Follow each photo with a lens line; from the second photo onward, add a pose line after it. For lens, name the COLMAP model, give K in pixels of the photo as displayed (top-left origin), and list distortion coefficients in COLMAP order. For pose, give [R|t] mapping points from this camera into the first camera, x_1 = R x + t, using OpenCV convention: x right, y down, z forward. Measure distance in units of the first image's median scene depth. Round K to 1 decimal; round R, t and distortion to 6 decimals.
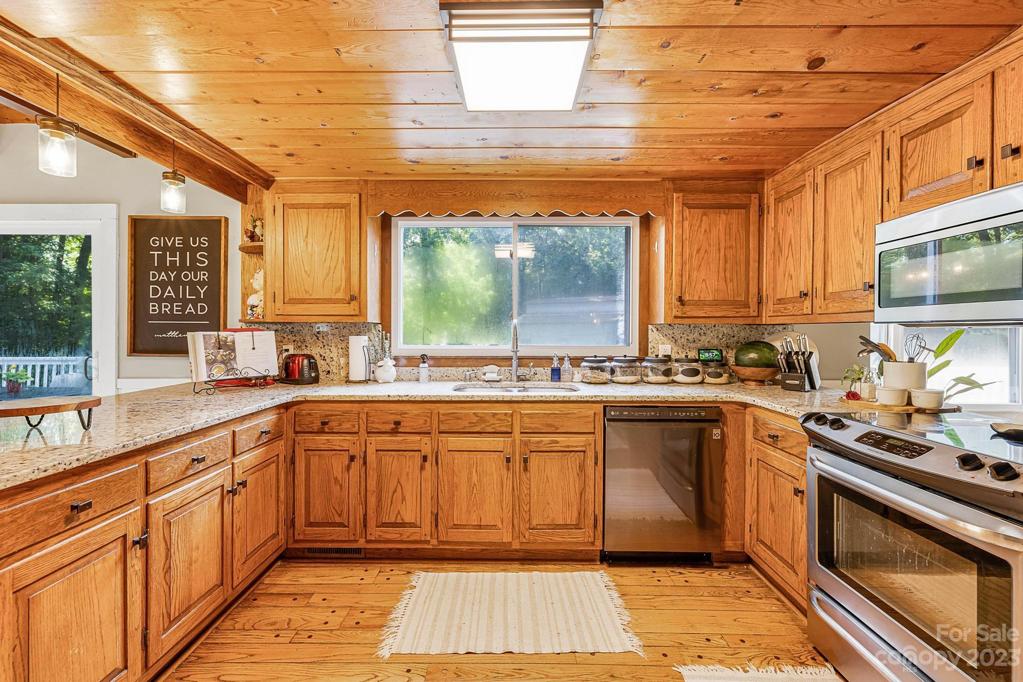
lens RADIAL K [[431.9, 0, 511.4], [0, 431.9, 335.2], [0, 0, 1]] dist [0.002662, 0.000009]
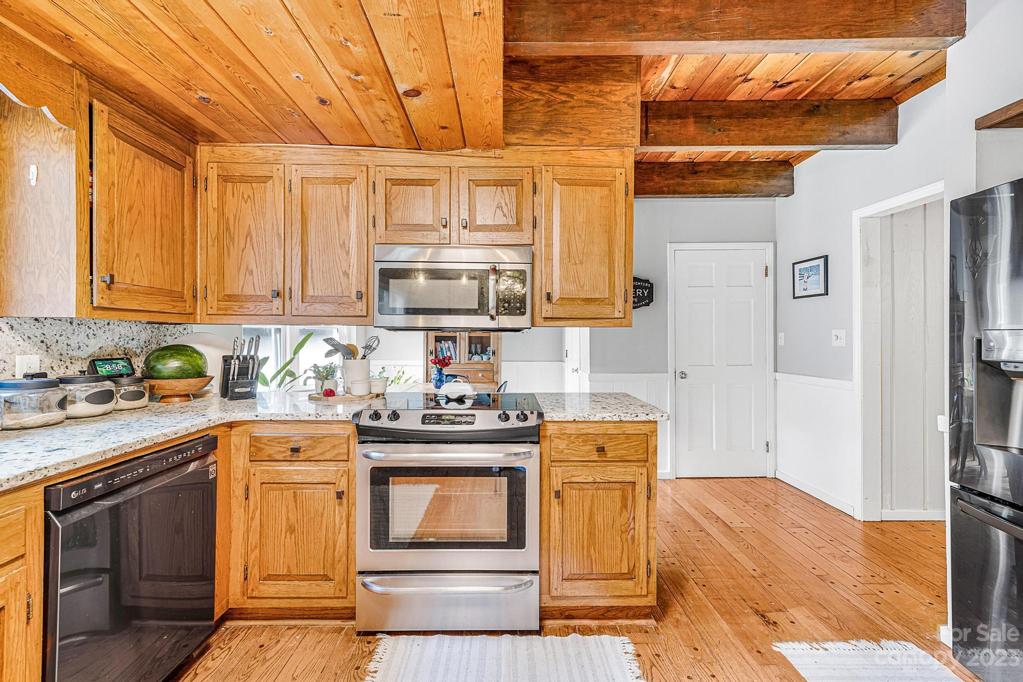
lens RADIAL K [[431.9, 0, 511.2], [0, 431.9, 337.9], [0, 0, 1]] dist [0.002662, 0.000009]
pose [[-0.026128, -0.004040, 0.999650, -0.271049], [0.002780, 0.999988, 0.004114, -0.000569], [-0.999655, 0.002887, -0.026116, 0.501470]]
